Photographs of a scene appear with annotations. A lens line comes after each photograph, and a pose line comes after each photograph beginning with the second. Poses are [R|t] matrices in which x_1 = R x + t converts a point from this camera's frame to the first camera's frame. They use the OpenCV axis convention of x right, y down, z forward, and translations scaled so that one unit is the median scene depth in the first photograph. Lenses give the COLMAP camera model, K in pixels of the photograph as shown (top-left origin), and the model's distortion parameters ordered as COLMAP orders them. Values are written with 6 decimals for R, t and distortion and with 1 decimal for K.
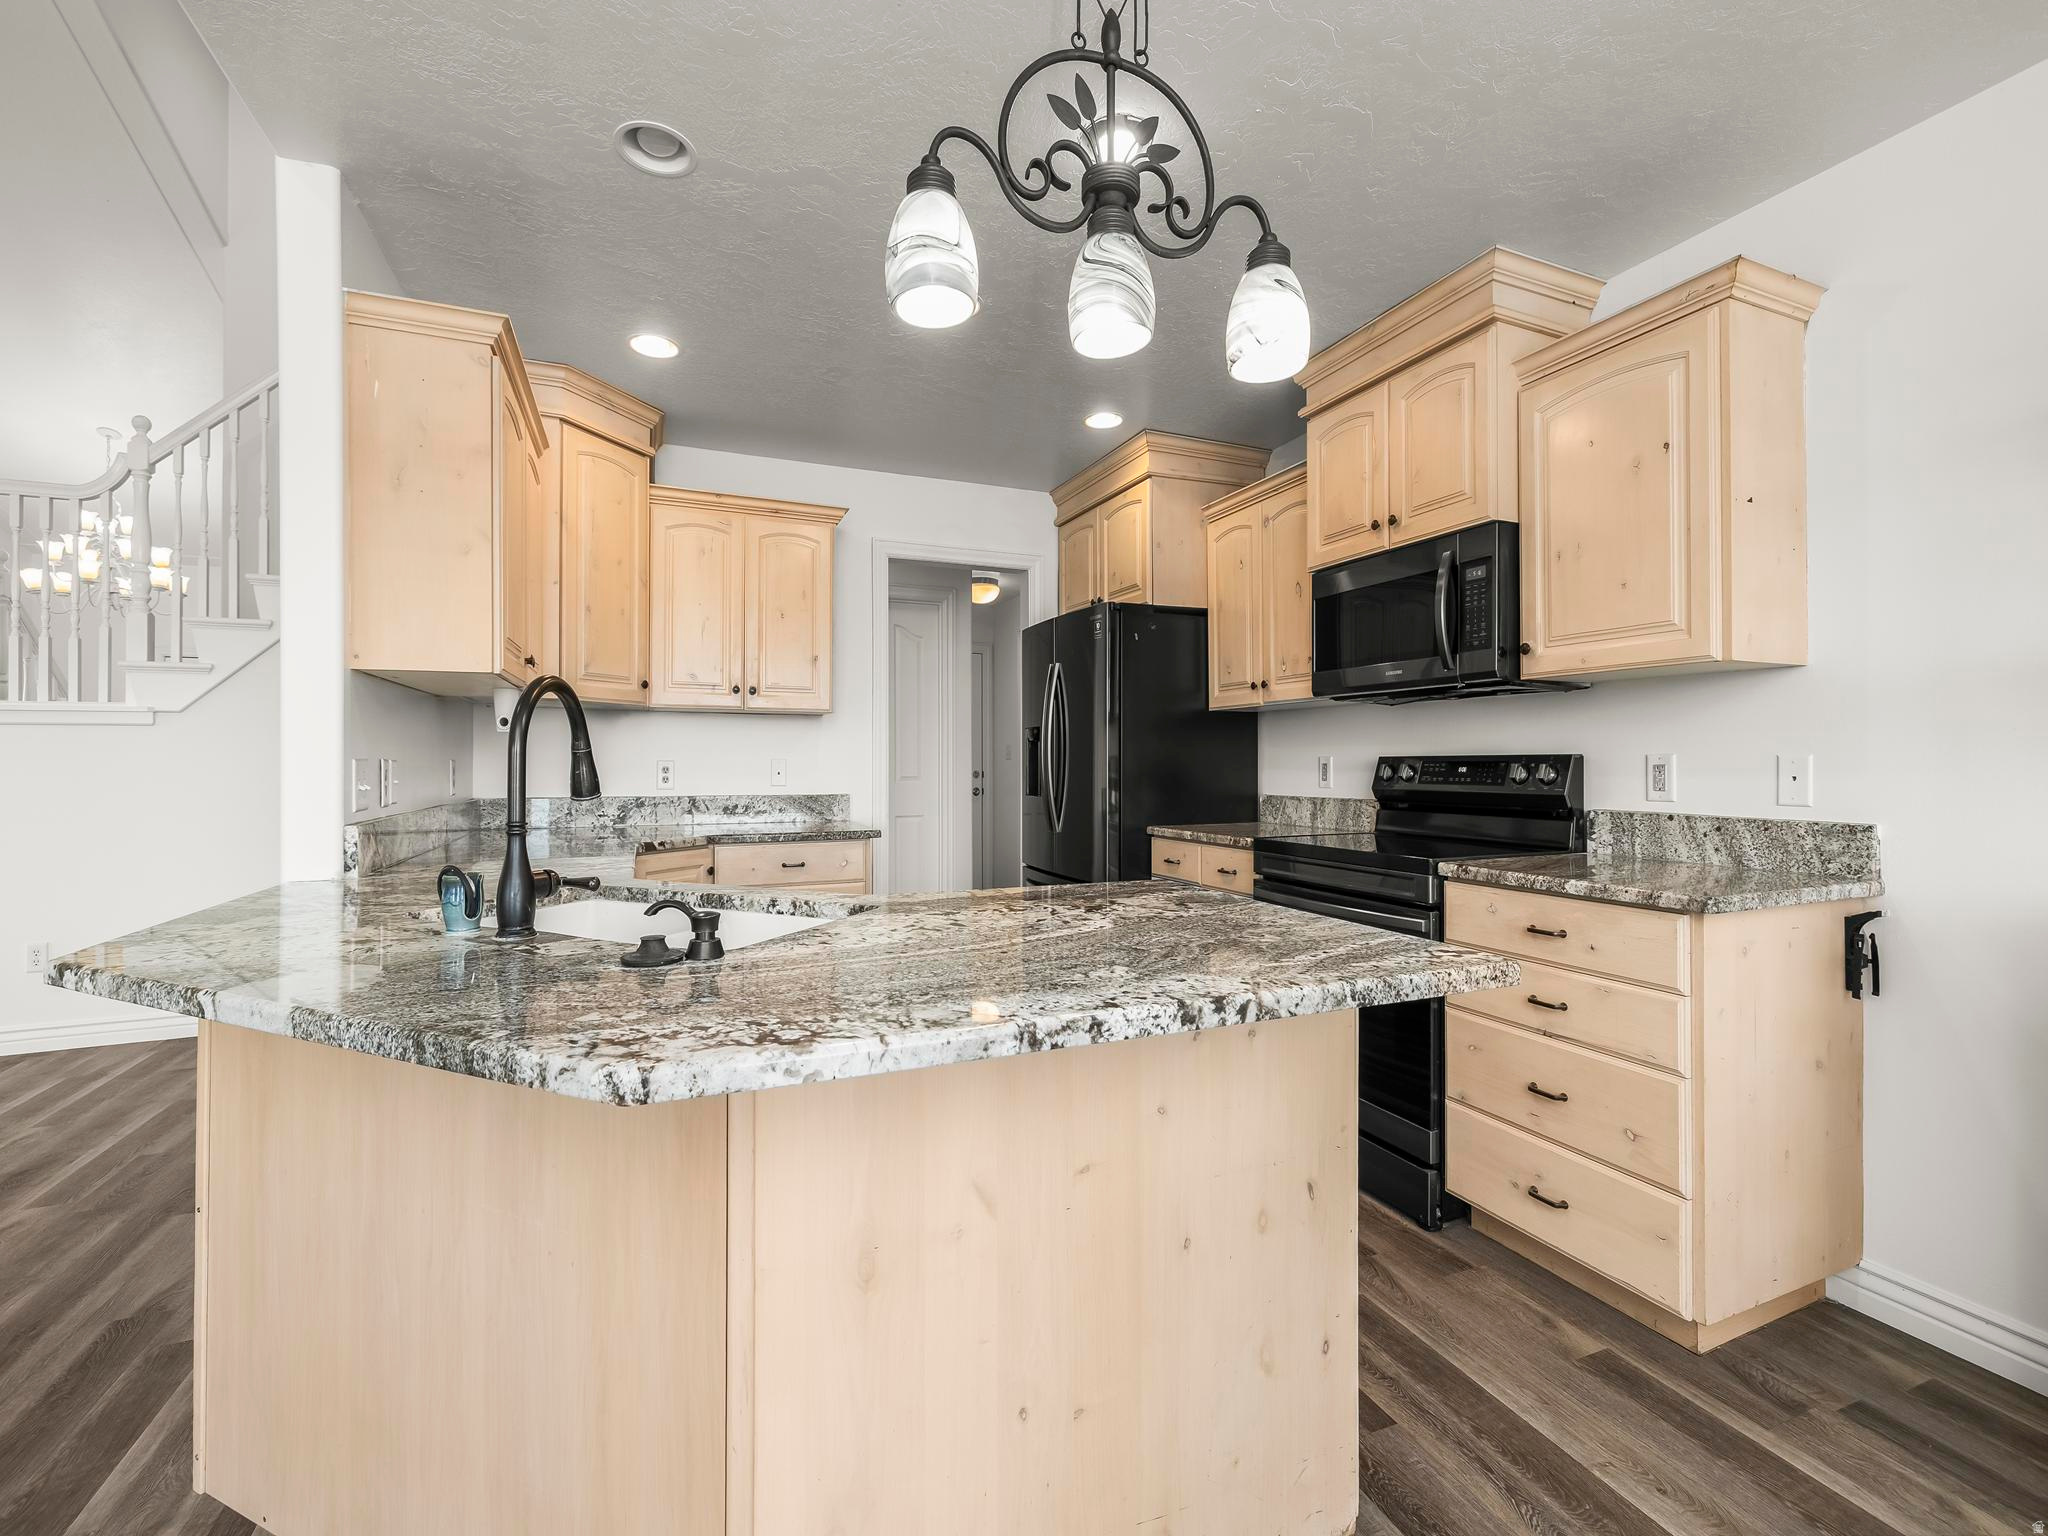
lens RADIAL K [[864.6, 0, 1013.5], [0, 864.6, 756.6], [0, 0, 1]] dist [-0.001555, 0.000243]
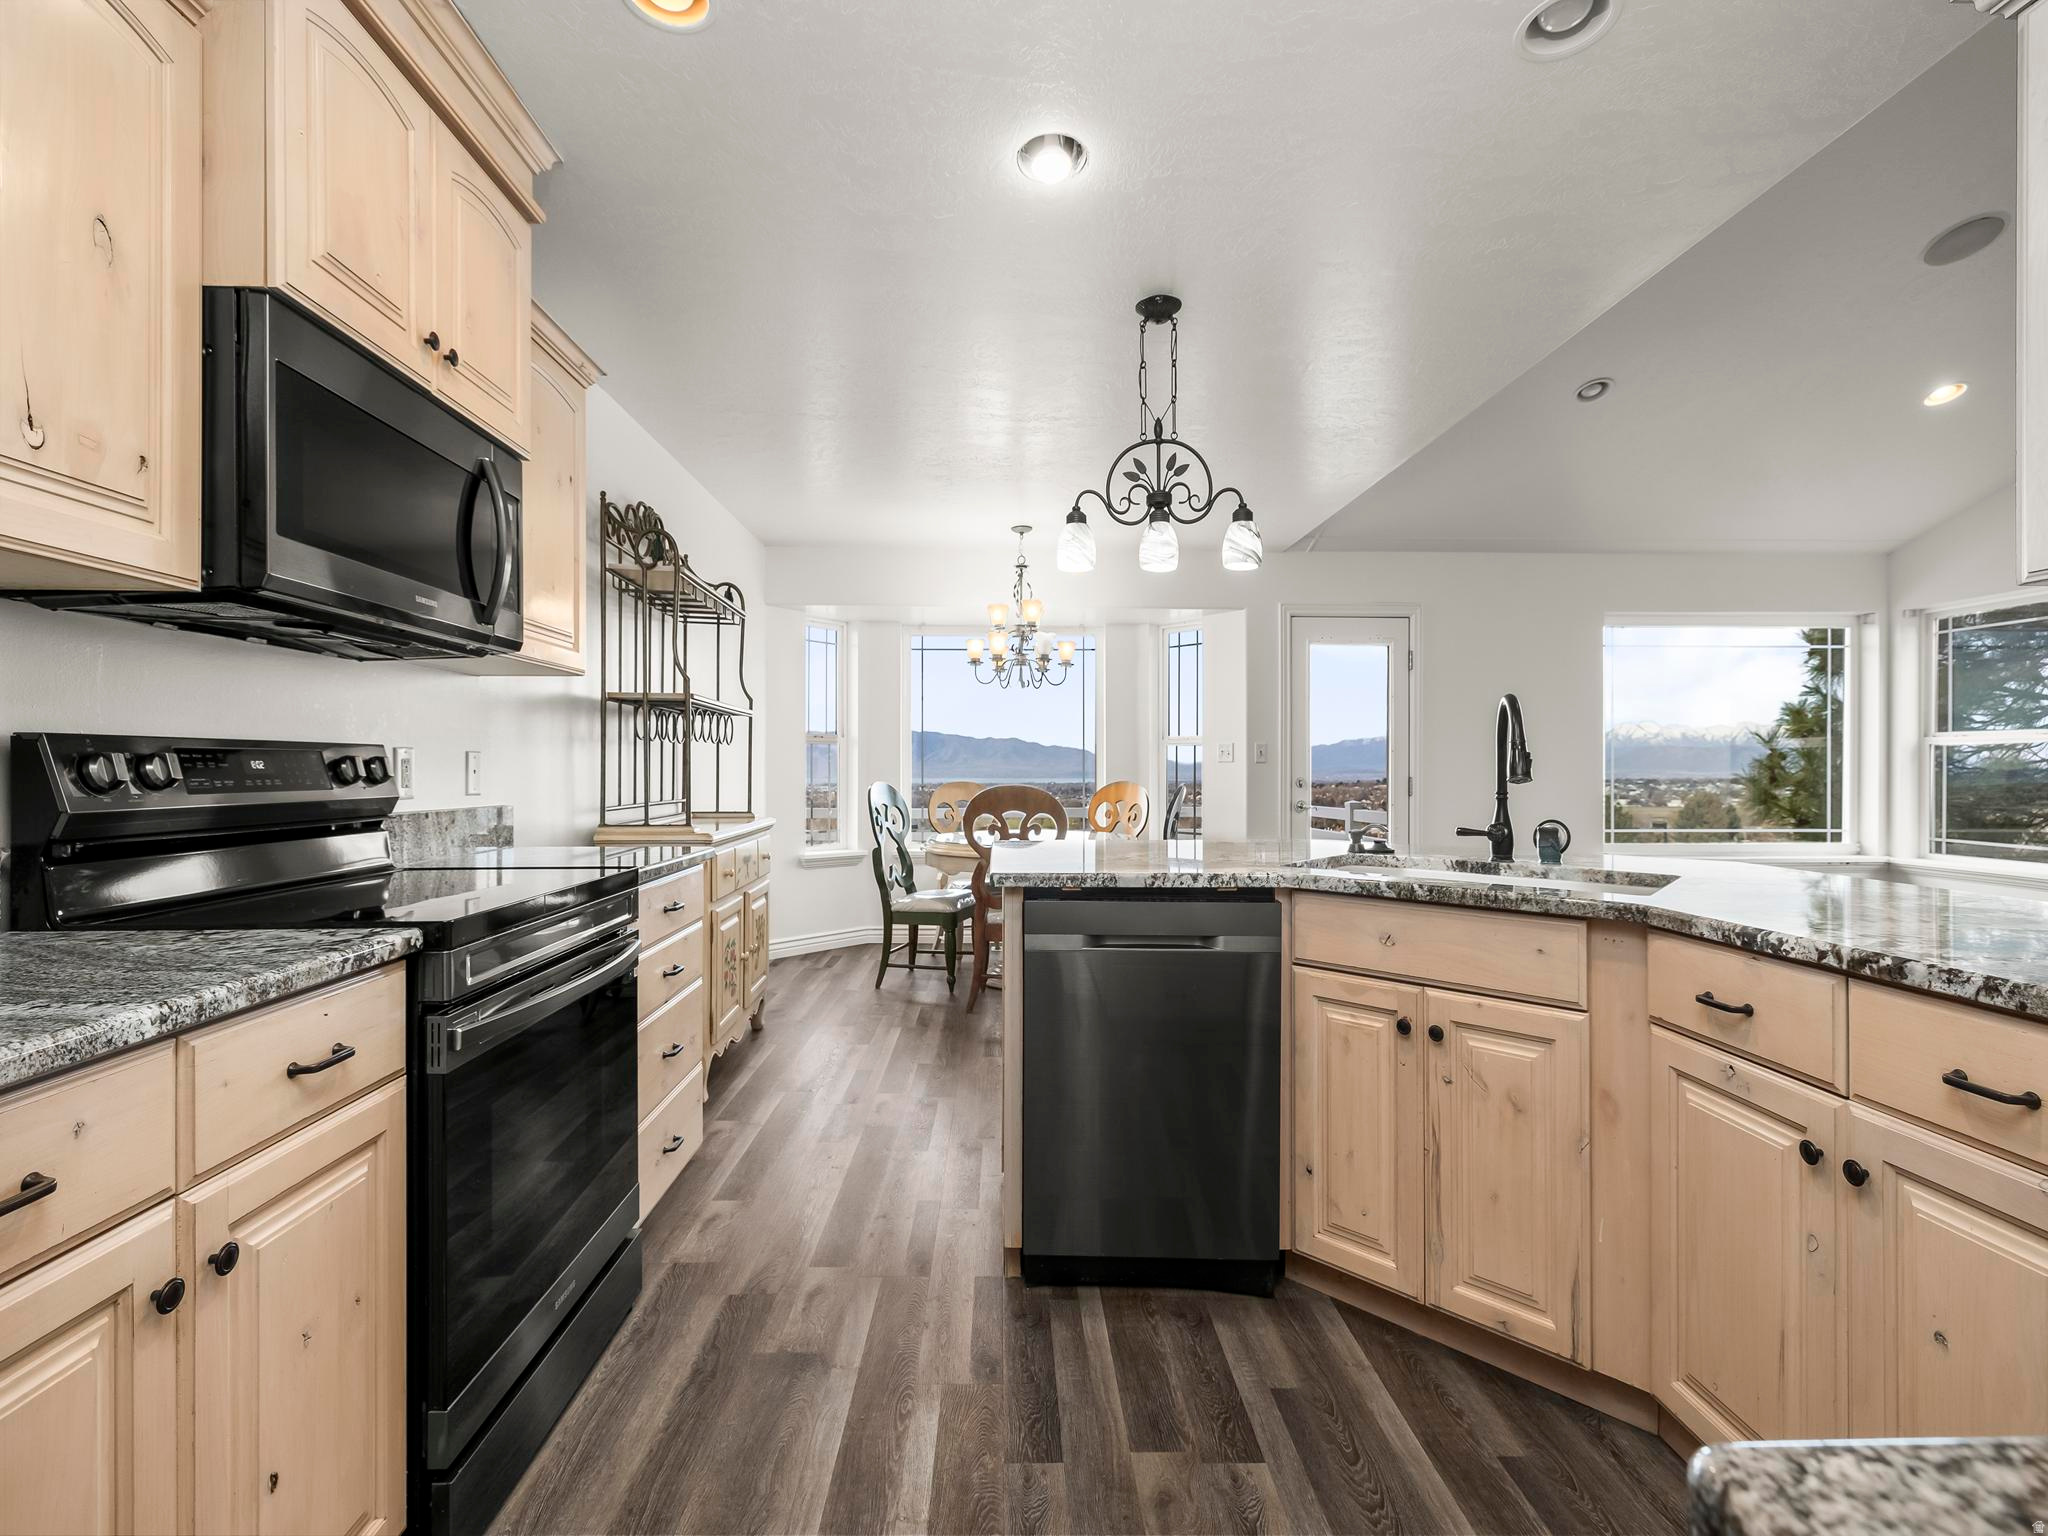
lens RADIAL K [[905.3, 0, 1023.4], [0, 905.3, 774.3], [0, 0, 1]] dist [0.001103, -0.000107]
pose [[-0.937322, 0.000203, 0.348463, -0.133563], [-0.000548, 0.999998, -0.002056, 0.019162], [-0.348463, -0.002118, -0.937320, 1.175660]]
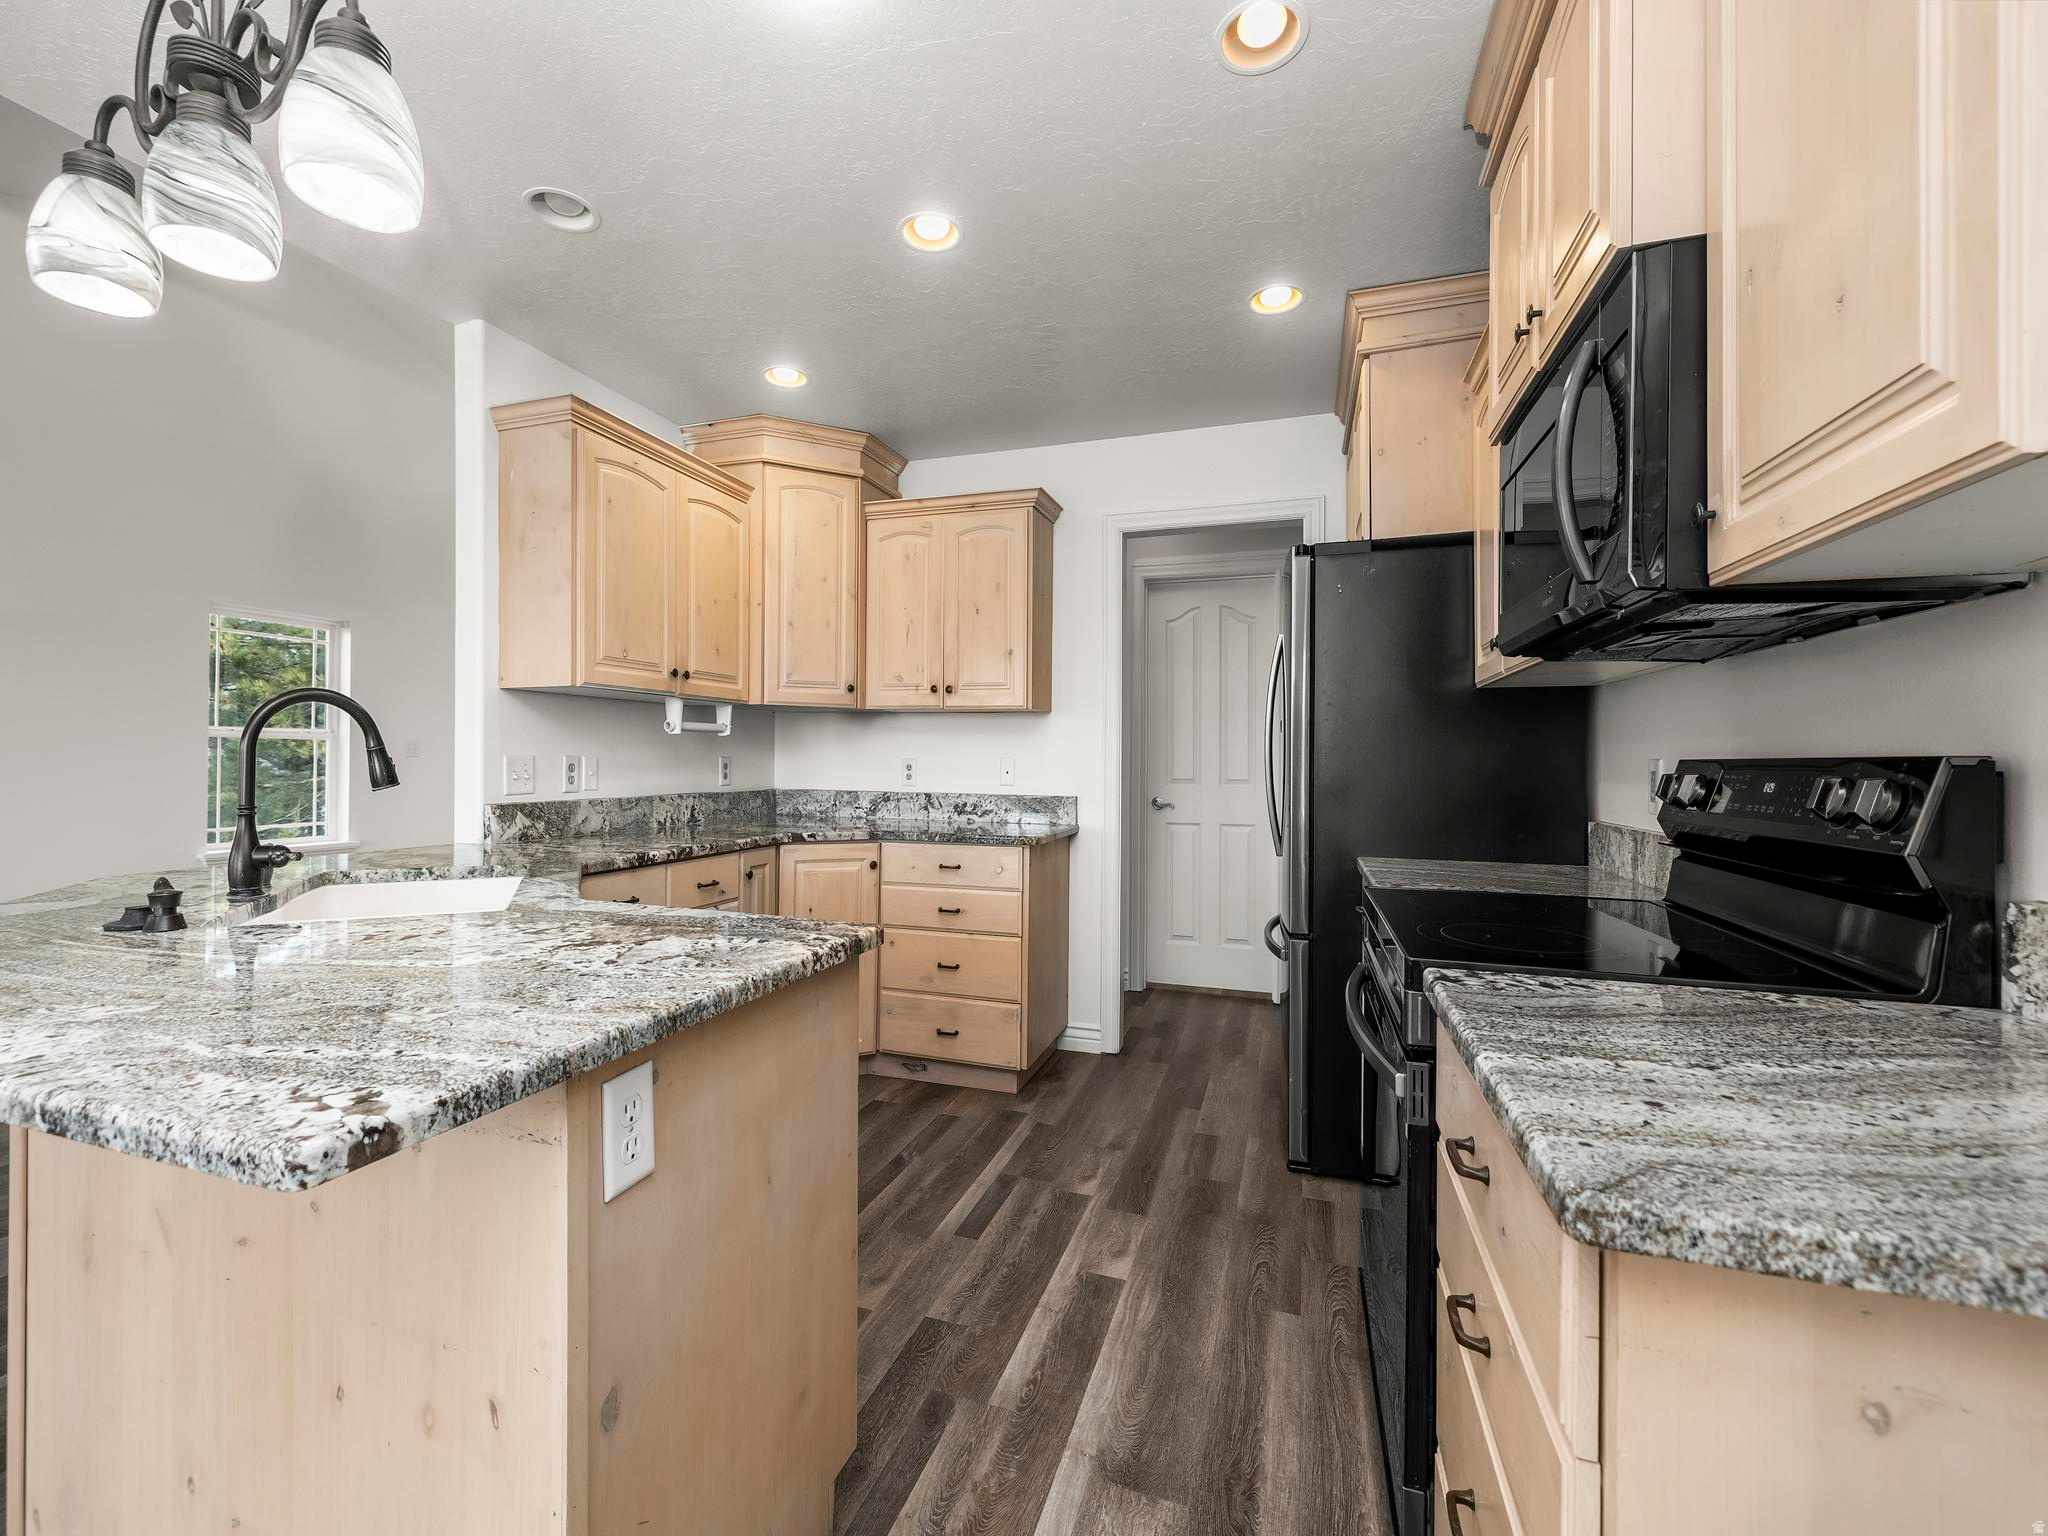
lens RADIAL K [[864.6, 0, 1002.8], [0, 864.6, 758.3], [0, 0, 1]] dist [-0.001555, 0.000243]
pose [[0.754566, 0.006186, -0.656195, 0.436708], [-0.004895, 0.999981, 0.003798, -0.000747], [0.656206, 0.000347, 0.754582, 0.310412]]
